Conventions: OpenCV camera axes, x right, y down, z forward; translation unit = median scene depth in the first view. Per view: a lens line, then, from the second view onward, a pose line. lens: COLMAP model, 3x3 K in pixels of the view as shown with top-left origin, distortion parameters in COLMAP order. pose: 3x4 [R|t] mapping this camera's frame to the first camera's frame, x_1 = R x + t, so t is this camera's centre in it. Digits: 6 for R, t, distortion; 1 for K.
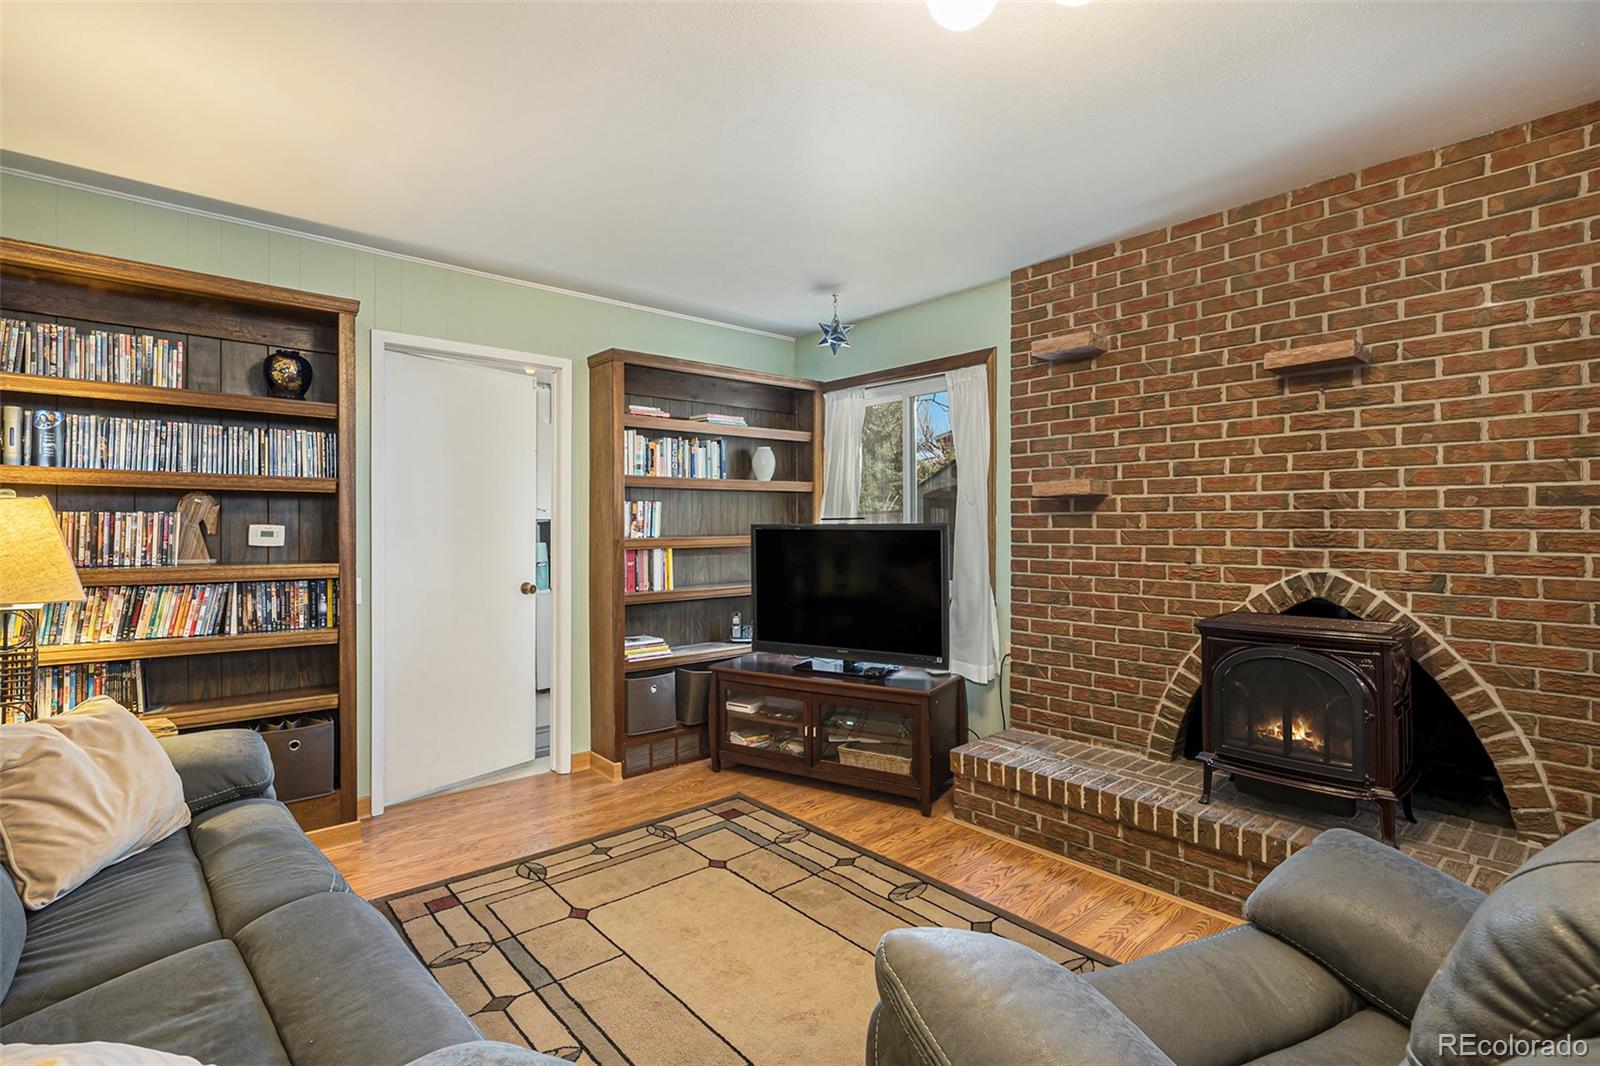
lens RADIAL K [[734.8, 0, 793.3], [0, 734.8, 533.4], [0, 0, 1]] dist [-0.007747, 0.006575]
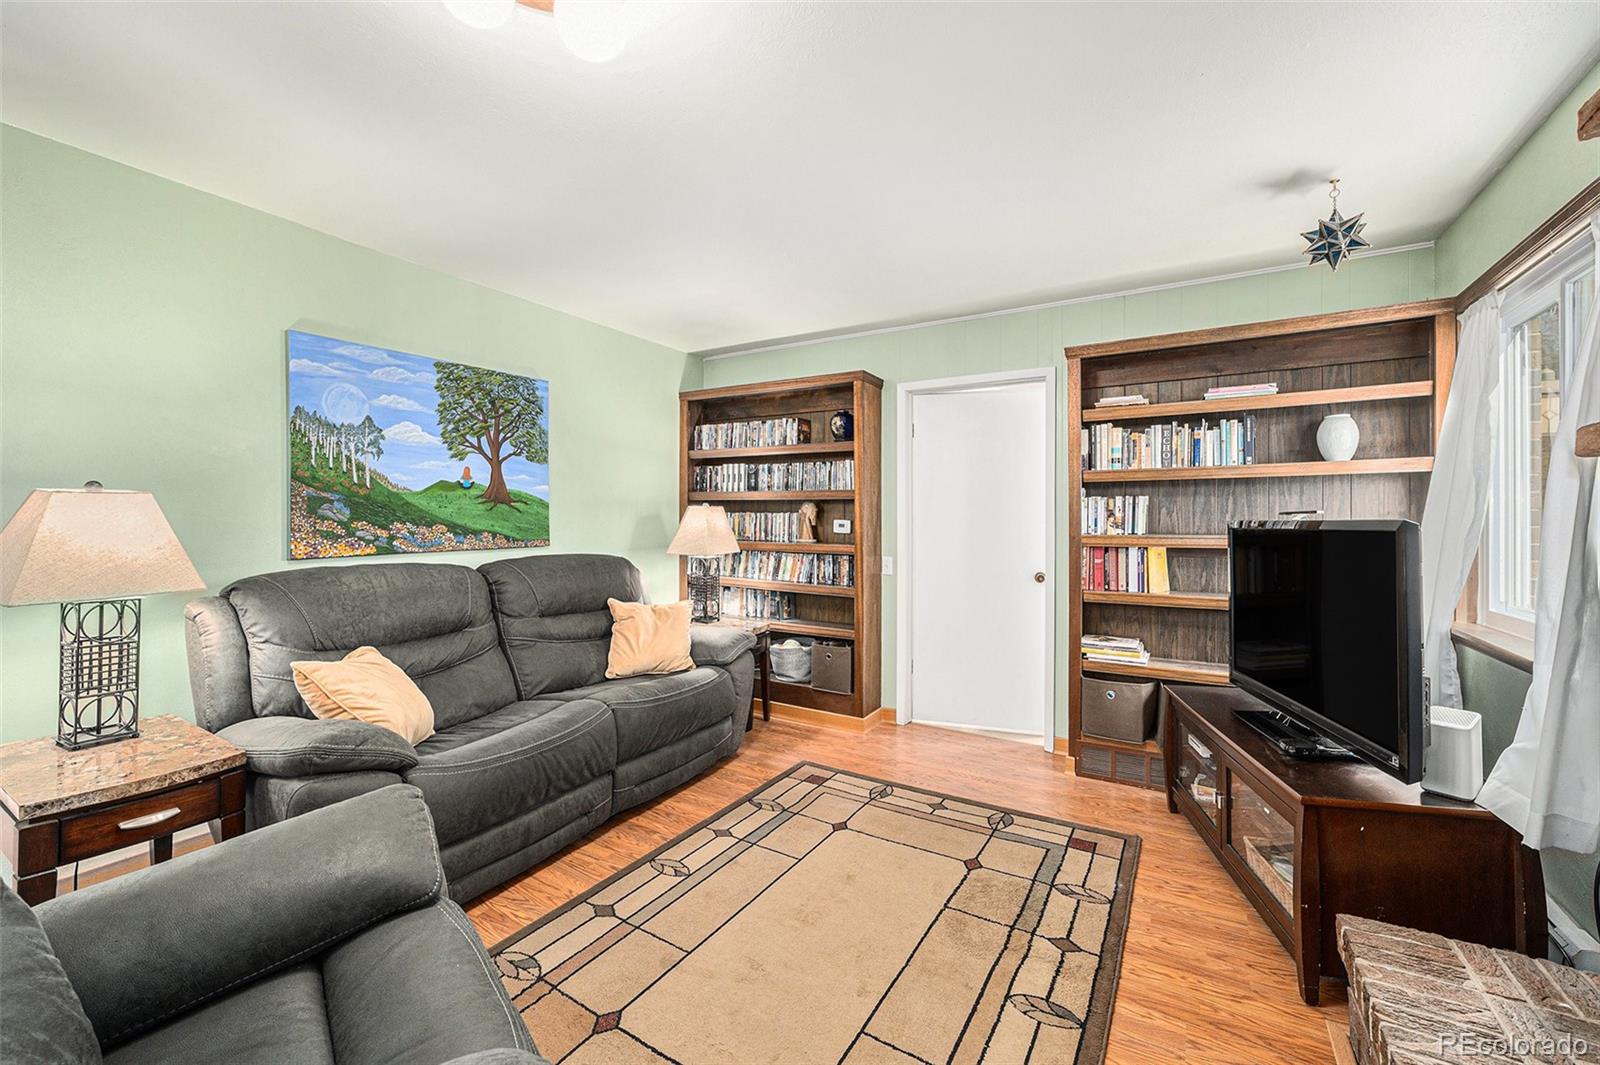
lens RADIAL K [[621.3, 0, 799.9], [0, 621.3, 526.4], [0, 0, 1]] dist [-0.010572, 0.000117]
pose [[0.330441, 0.013204, -0.943734, 0.557740], [-0.014788, 0.999852, 0.008811, -0.008092], [0.943711, 0.011044, 0.330587, 0.463149]]
